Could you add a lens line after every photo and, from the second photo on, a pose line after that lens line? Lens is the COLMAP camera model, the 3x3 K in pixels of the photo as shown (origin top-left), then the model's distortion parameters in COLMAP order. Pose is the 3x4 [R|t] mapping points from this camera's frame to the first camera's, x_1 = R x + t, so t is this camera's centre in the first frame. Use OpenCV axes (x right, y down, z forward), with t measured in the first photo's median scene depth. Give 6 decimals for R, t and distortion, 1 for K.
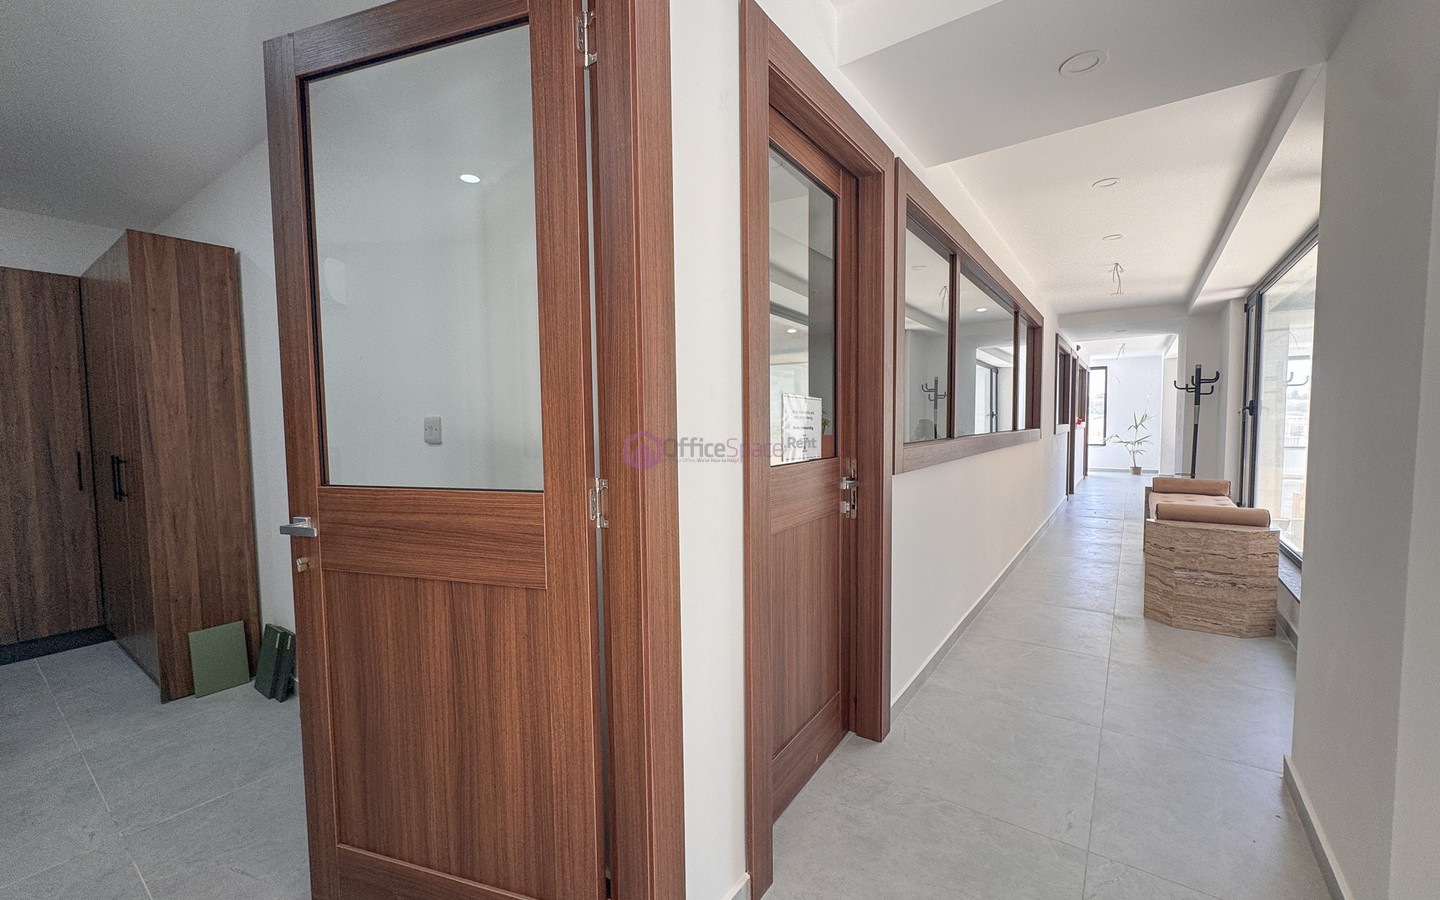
lens RADIAL K [[572.6, 0, 719.5], [0, 572.6, 454.7], [0, 0, 1]] dist [-0.006678, -0.000153]
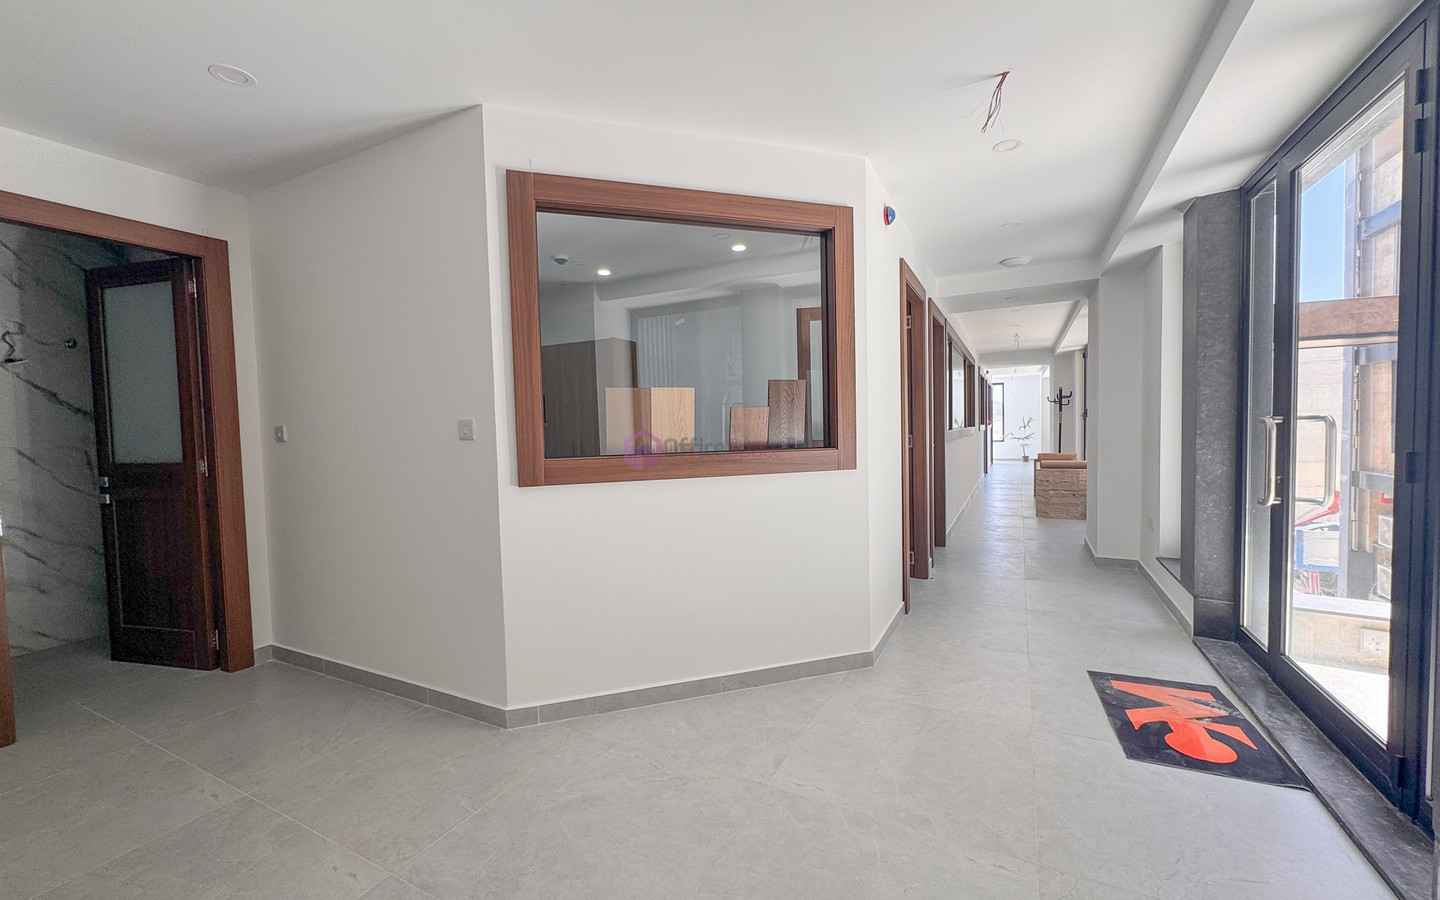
lens RADIAL K [[562.9, 0, 723.6], [0, 562.9, 443.3], [0, 0, 1]] dist [0.001208, -0.000065]
pose [[0.989513, -0.011473, 0.143989, -0.183894], [0.015884, 0.999438, -0.029522, 0.018989], [-0.143569, 0.031500, 0.989139, -0.238127]]
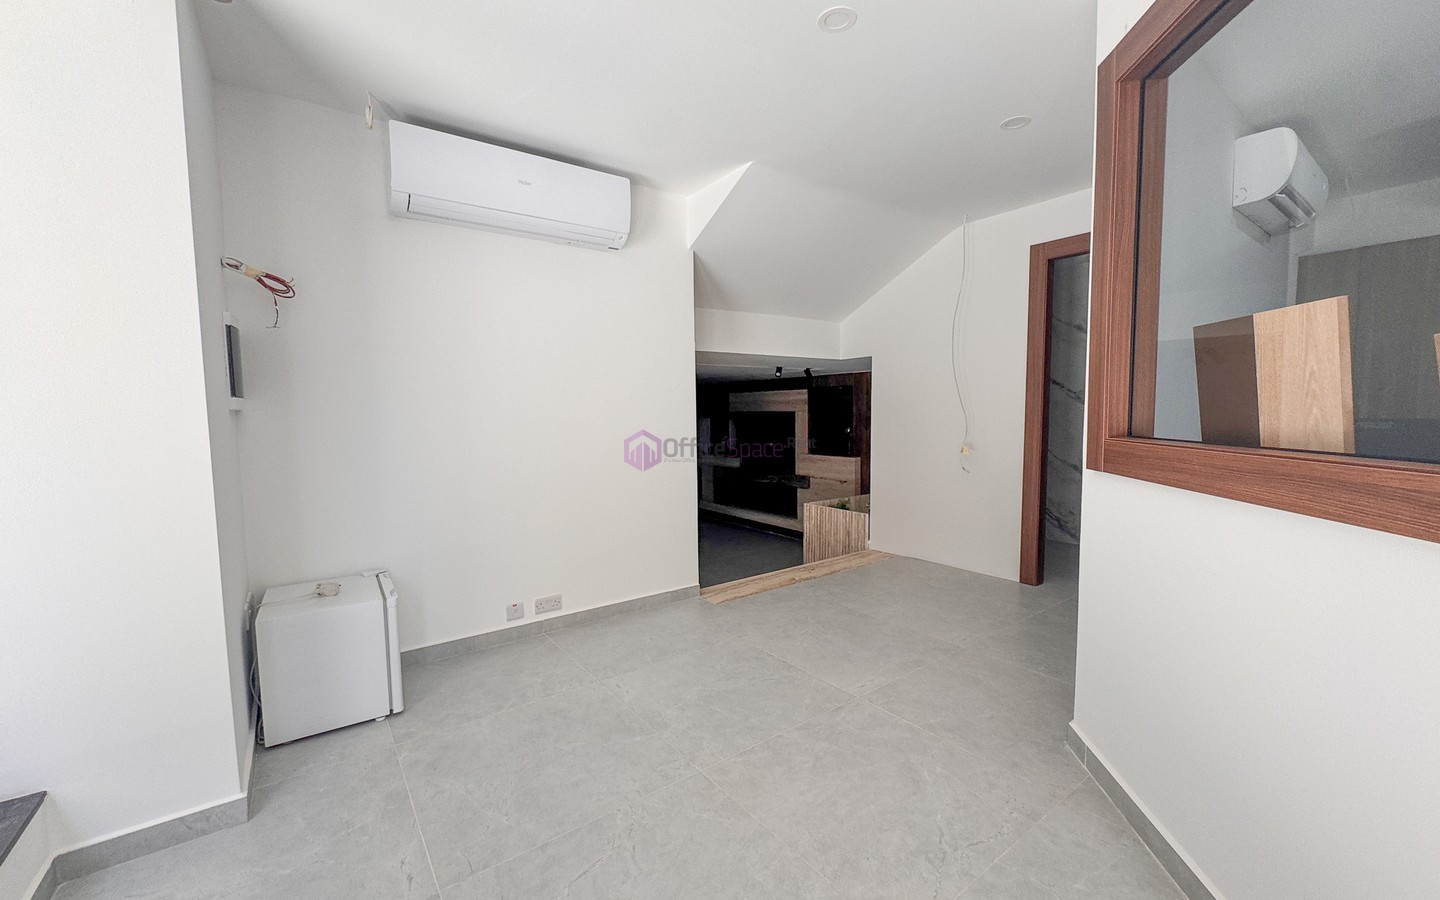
lens RADIAL K [[562.9, 0, 723.6], [0, 562.9, 443.3], [0, 0, 1]] dist [0.001208, -0.000065]
pose [[-0.283016, 0.075251, -0.956159, 0.628482], [-0.036943, 0.995322, 0.089268, -0.034897], [0.958403, 0.060588, -0.278912, 0.651814]]
